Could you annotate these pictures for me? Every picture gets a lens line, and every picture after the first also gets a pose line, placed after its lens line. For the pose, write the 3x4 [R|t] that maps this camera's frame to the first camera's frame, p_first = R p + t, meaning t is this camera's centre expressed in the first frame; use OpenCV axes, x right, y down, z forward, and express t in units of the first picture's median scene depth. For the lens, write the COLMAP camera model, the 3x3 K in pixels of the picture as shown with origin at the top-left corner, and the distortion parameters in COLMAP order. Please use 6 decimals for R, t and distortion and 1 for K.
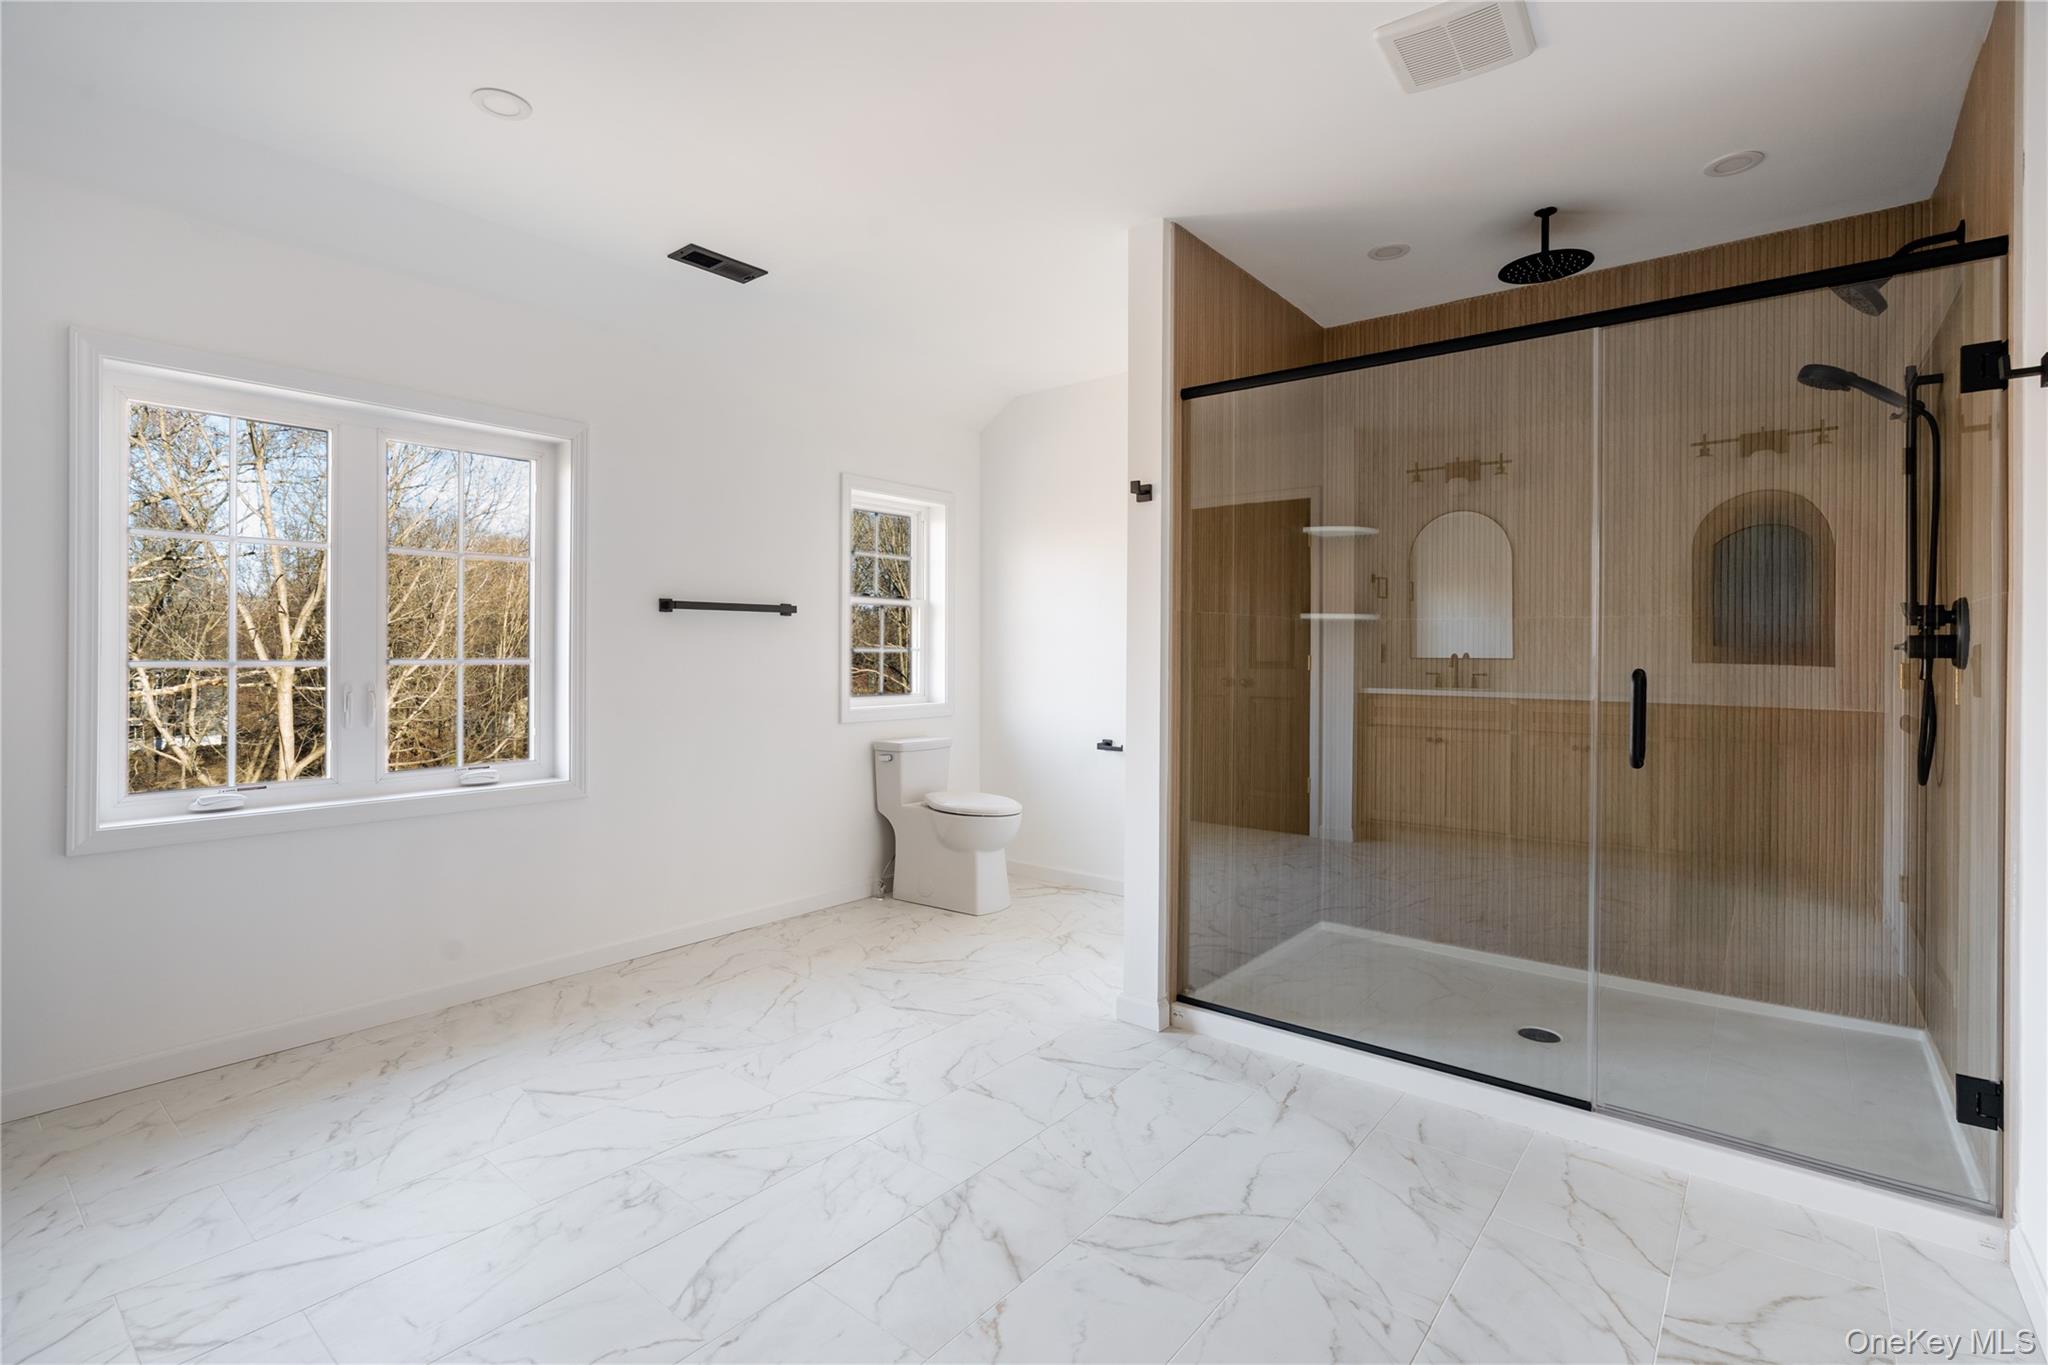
lens RADIAL K [[969.9, 0, 1010.0], [0, 969.9, 648.7], [0, 0, 1]] dist [0.004827, 0.000355]
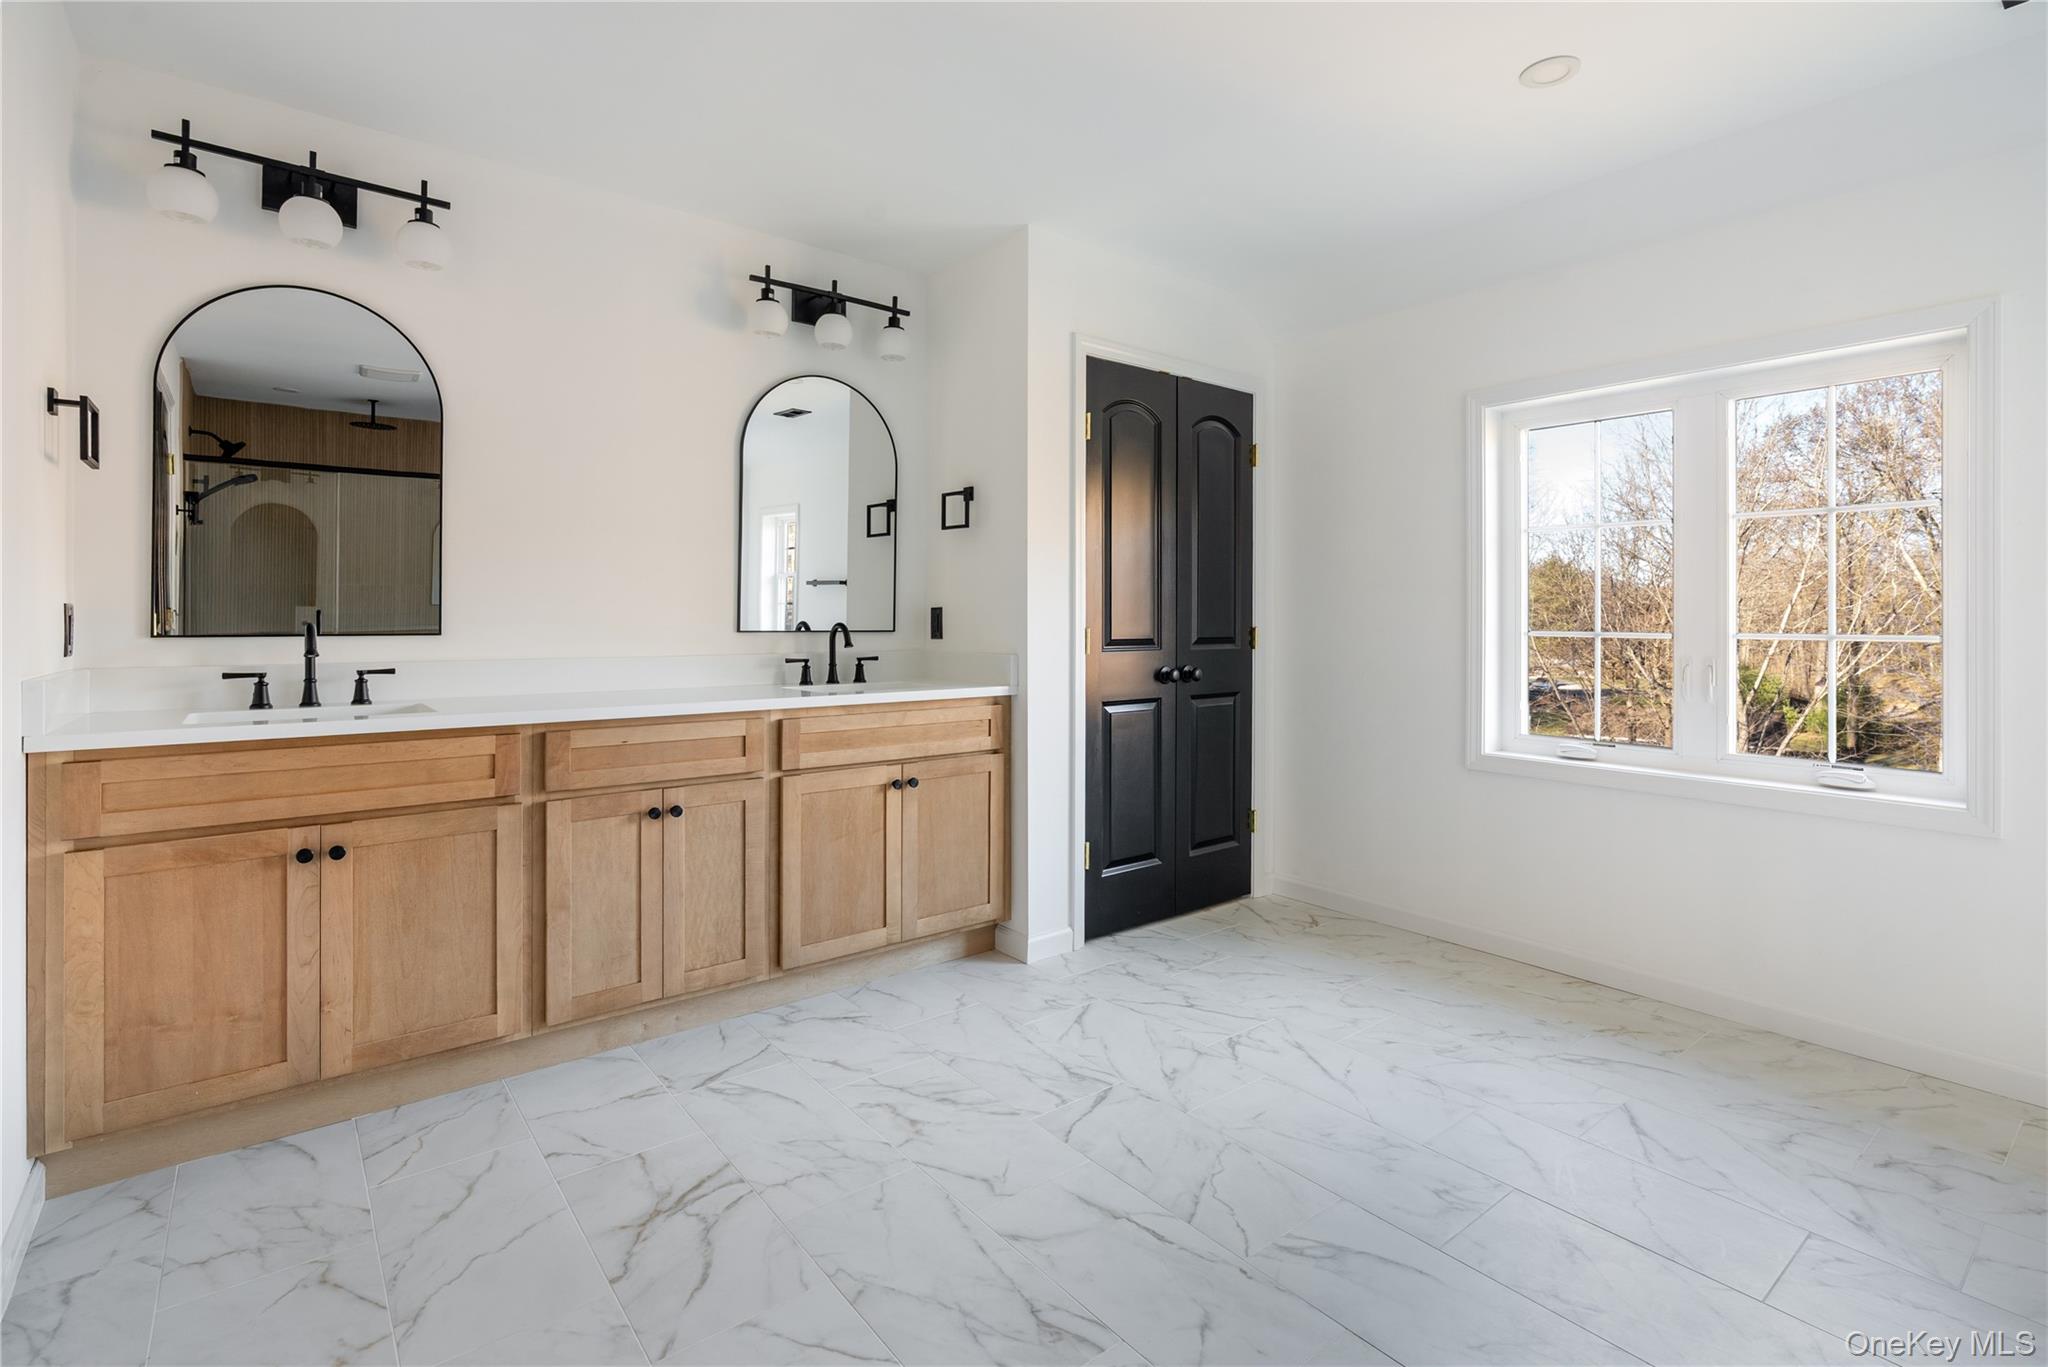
lens RADIAL K [[969.9, 0, 1013.2], [0, 969.9, 618.3], [0, 0, 1]] dist [0.004827, 0.000355]
pose [[-0.218021, -0.003126, -0.975939, 0.508873], [-0.003963, 0.999989, -0.002318, 0.001082], [0.975936, 0.003362, -0.218031, 0.620085]]
